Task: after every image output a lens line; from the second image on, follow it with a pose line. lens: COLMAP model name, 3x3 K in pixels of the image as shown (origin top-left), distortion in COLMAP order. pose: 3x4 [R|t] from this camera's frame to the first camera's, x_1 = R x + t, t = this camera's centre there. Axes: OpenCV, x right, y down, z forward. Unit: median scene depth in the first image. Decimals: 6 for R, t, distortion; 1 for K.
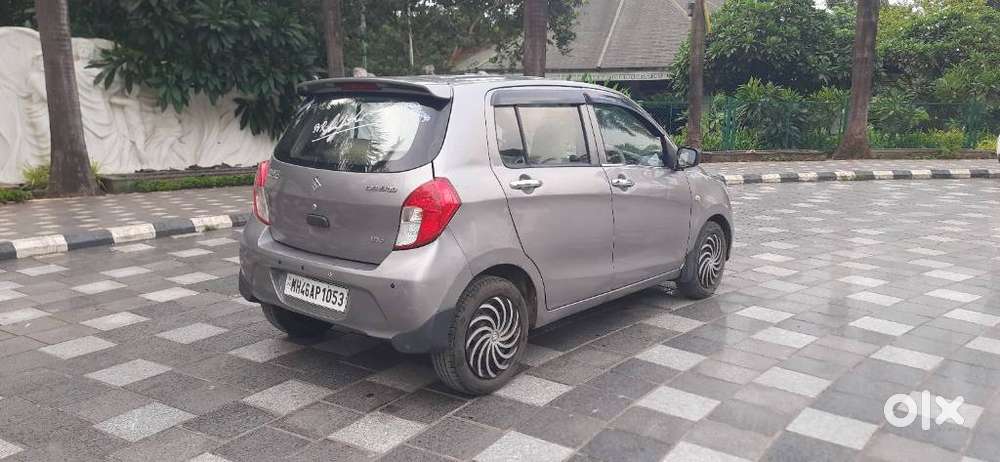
lens RADIAL K [[727.4, 0, 501.4], [0, 727.4, 239.4], [0, 0, 1]] dist [0.070013, -0.063399]
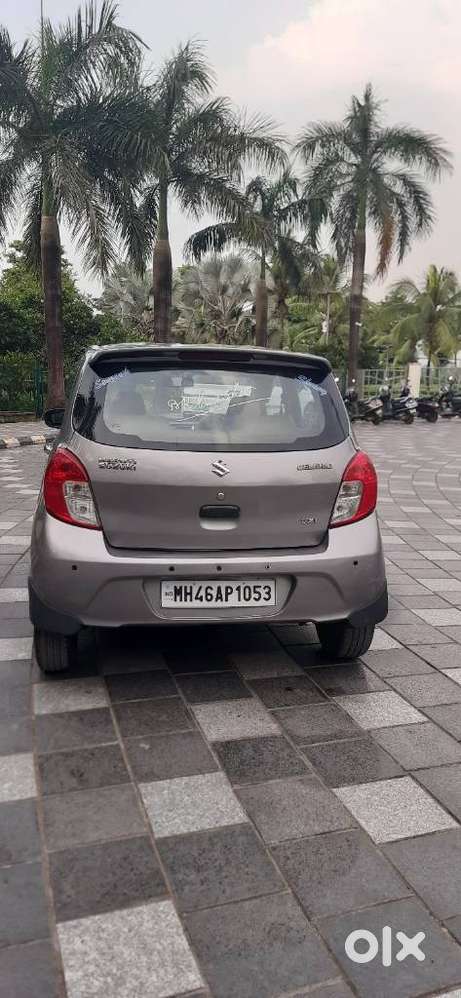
lens RADIAL K [[725.9, 0, 238.4], [0, 725.9, 494.8], [0, 0, 1]] dist [0.070013, -0.063399]
pose [[0.648622, -0.110386, 0.753063, -0.886632], [0.111992, 0.992499, 0.049024, -0.085109], [-0.752826, 0.052539, 0.656119, 0.419132]]
